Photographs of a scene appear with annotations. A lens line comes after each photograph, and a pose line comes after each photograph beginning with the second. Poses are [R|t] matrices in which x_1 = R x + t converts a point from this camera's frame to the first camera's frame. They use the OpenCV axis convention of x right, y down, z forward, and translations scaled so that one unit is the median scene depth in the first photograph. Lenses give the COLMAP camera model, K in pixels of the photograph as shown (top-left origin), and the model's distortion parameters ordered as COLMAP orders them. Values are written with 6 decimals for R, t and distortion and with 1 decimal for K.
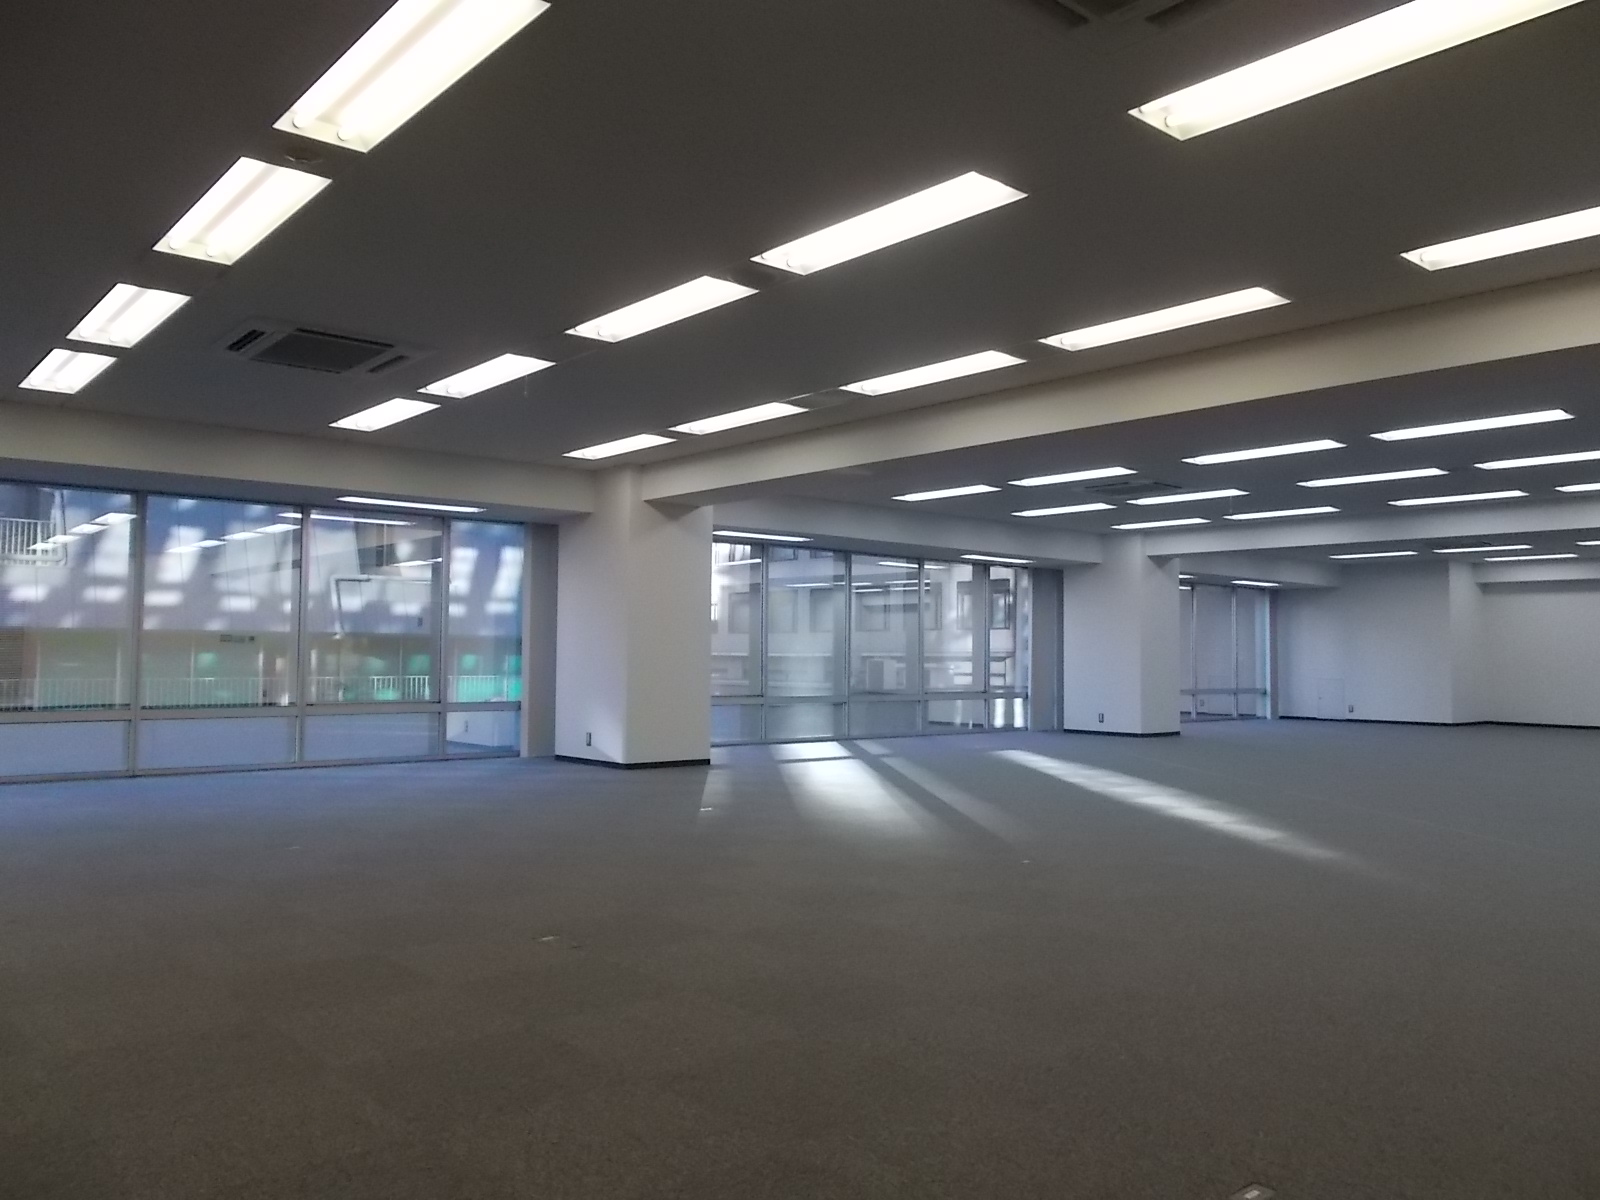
lens RADIAL K [[1227.2, 0, 809.7], [0, 1227.2, 539.8], [0, 0, 1]] dist [-0.015936, 0.015943]
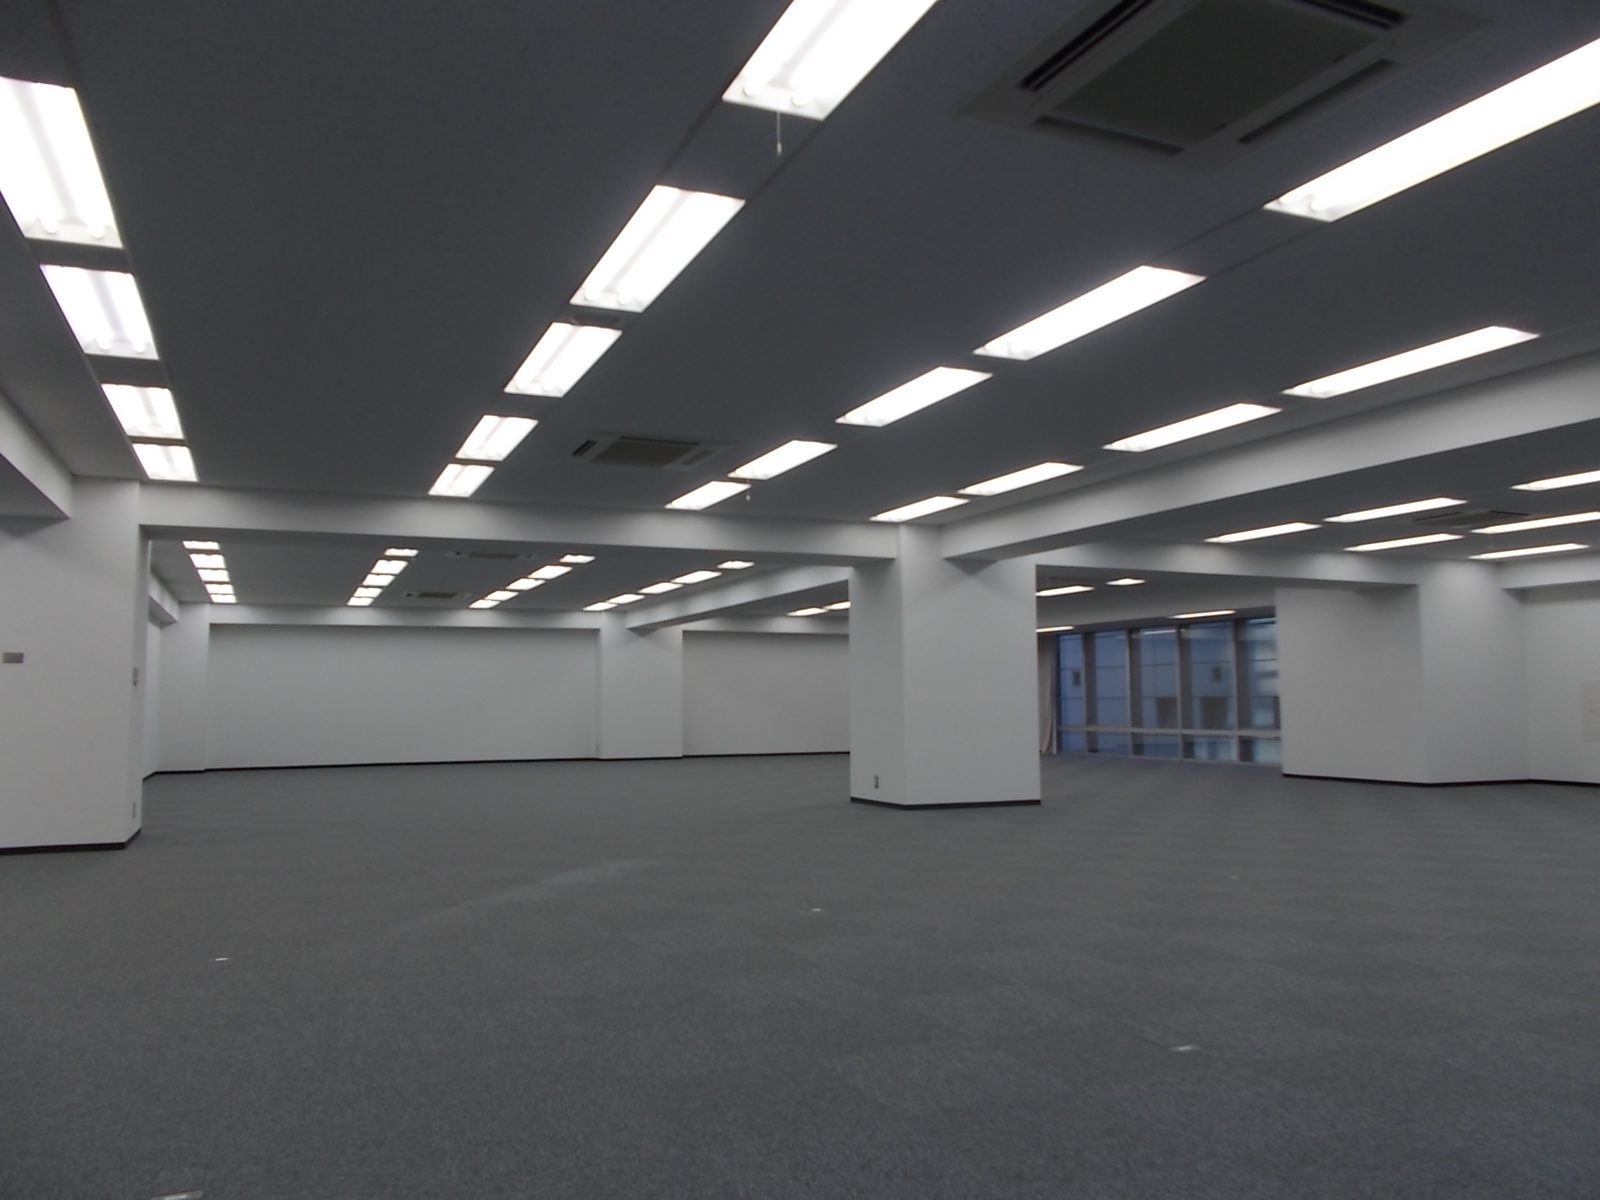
lens RADIAL K [[1227.2, 0, 797.9], [0, 1227.2, 605.0], [0, 0, 1]] dist [-0.015936, 0.015943]
pose [[0.954530, -0.035370, -0.296010, 0.102216], [0.040077, 0.999148, 0.009848, -0.010893], [0.295409, -0.021264, 0.955134, -0.111601]]
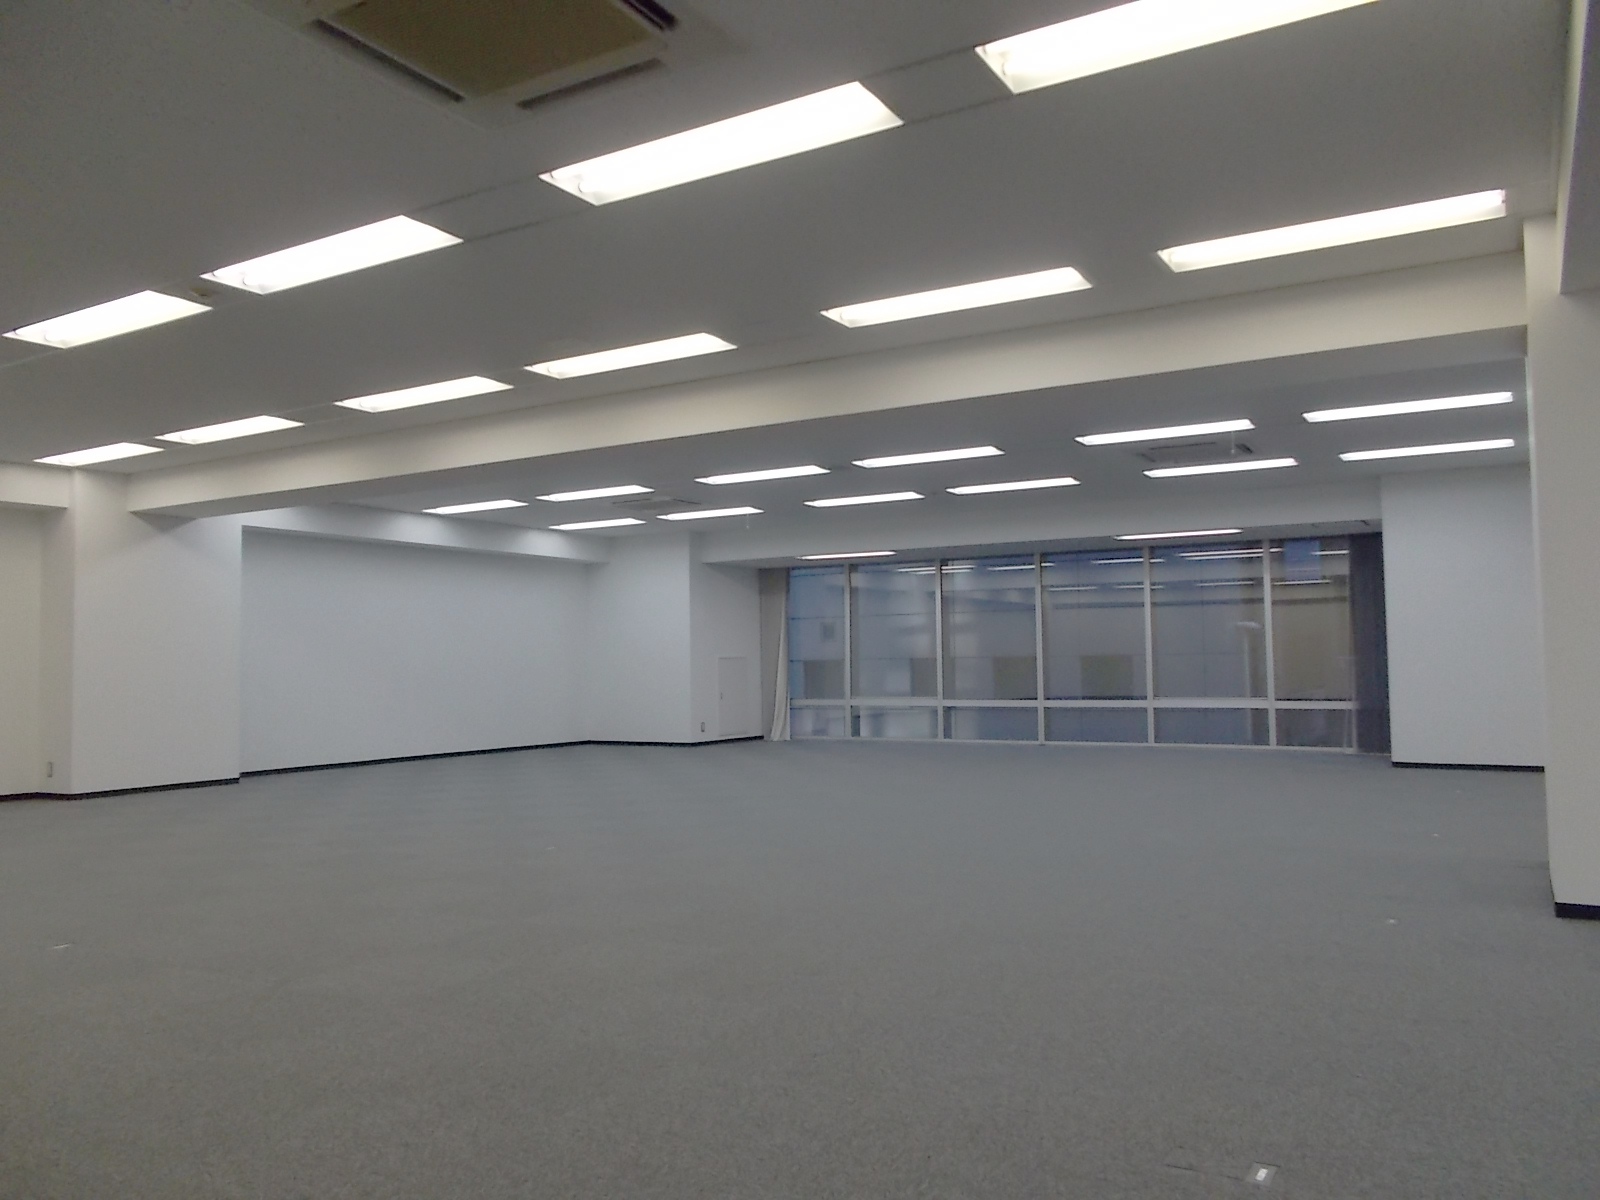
lens RADIAL K [[1227.2, 0, 785.8], [0, 1227.2, 599.9], [0, 0, 1]] dist [-0.015936, 0.015943]
pose [[0.951220, -0.005895, 0.308456, 0.080731], [-0.007145, 0.999128, 0.041129, -0.008676], [-0.308430, -0.041327, 0.950349, -0.086945]]
